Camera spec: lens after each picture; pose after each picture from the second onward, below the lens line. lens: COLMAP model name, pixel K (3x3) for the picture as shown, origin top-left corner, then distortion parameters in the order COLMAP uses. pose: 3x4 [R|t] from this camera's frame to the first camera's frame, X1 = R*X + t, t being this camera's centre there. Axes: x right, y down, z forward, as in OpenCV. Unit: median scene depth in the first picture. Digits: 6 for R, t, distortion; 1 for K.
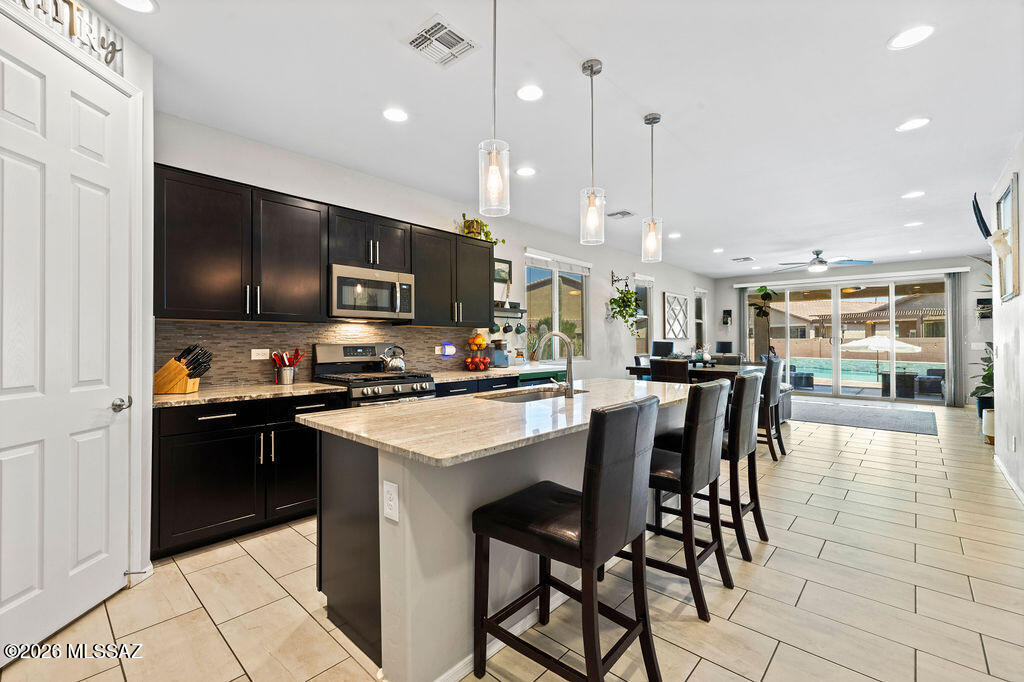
lens RADIAL K [[438.5, 0, 512.6], [0, 438.5, 335.9], [0, 0, 1]] dist [0.001860, -0.000112]
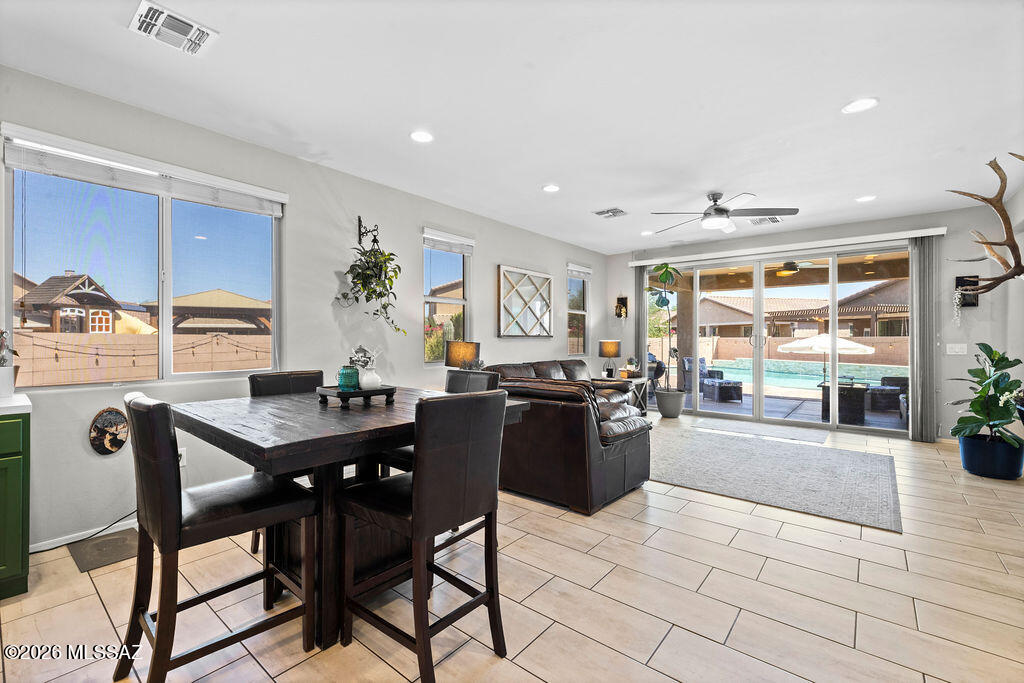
lens RADIAL K [[438.5, 0, 507.6], [0, 438.5, 340.1], [0, 0, 1]] dist [0.001860, -0.000112]
pose [[0.998661, 0.002265, 0.051687, 0.357193], [-0.002973, 0.999903, 0.013620, 0.003020], [-0.051651, -0.013755, 0.998570, 0.381913]]
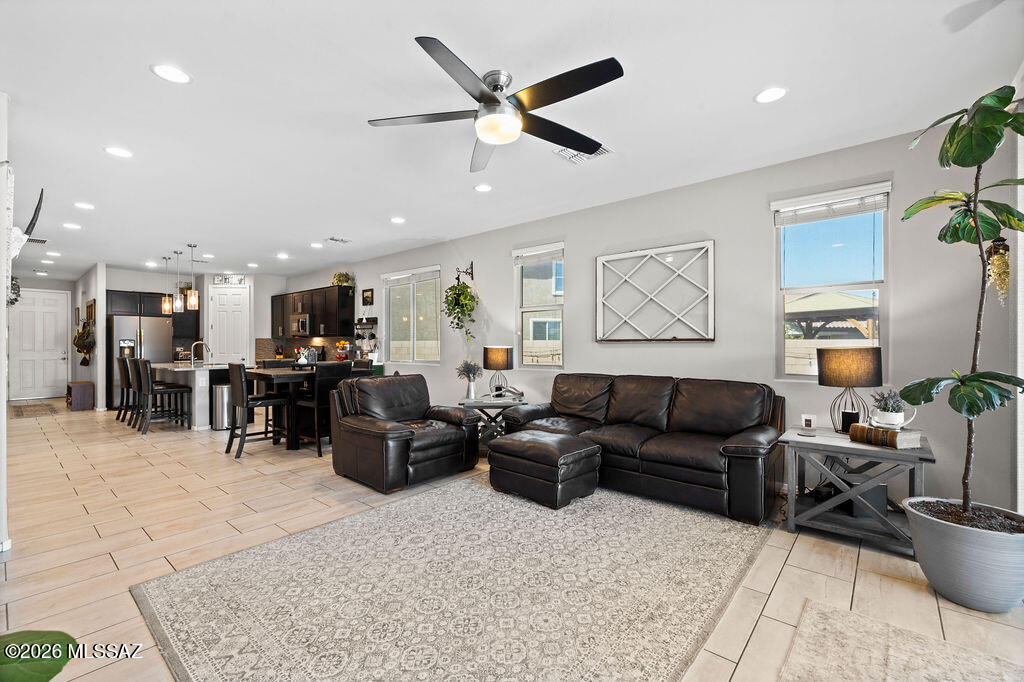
lens RADIAL K [[438.5, 0, 511.7], [0, 438.5, 346.0], [0, 0, 1]] dist [0.001860, -0.000112]
pose [[0.040717, 0.007961, -0.999139, 1.012454], [0.013881, 0.999867, 0.008532, 0.007316], [0.999074, -0.014216, 0.040601, 0.978486]]
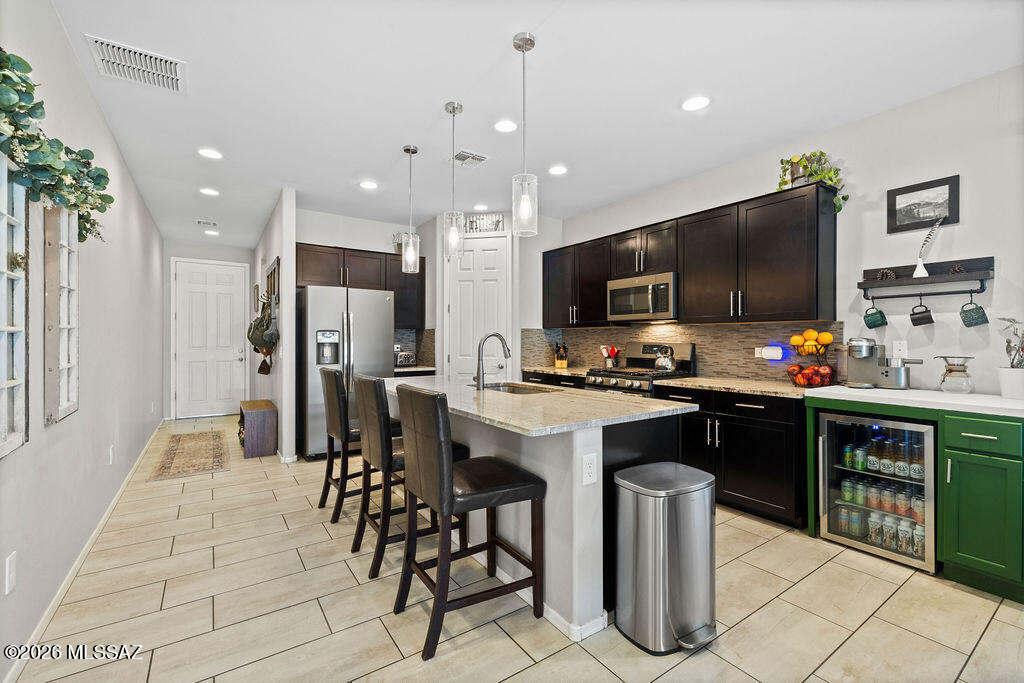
lens RADIAL K [[438.5, 0, 510.4], [0, 438.5, 339.7], [0, 0, 1]] dist [0.001860, -0.000112]
pose [[-0.221805, 0.000324, -0.975091, 0.406246], [0.010882, 0.999938, -0.002143, 0.004030], [0.975030, -0.011086, -0.221795, 0.439803]]
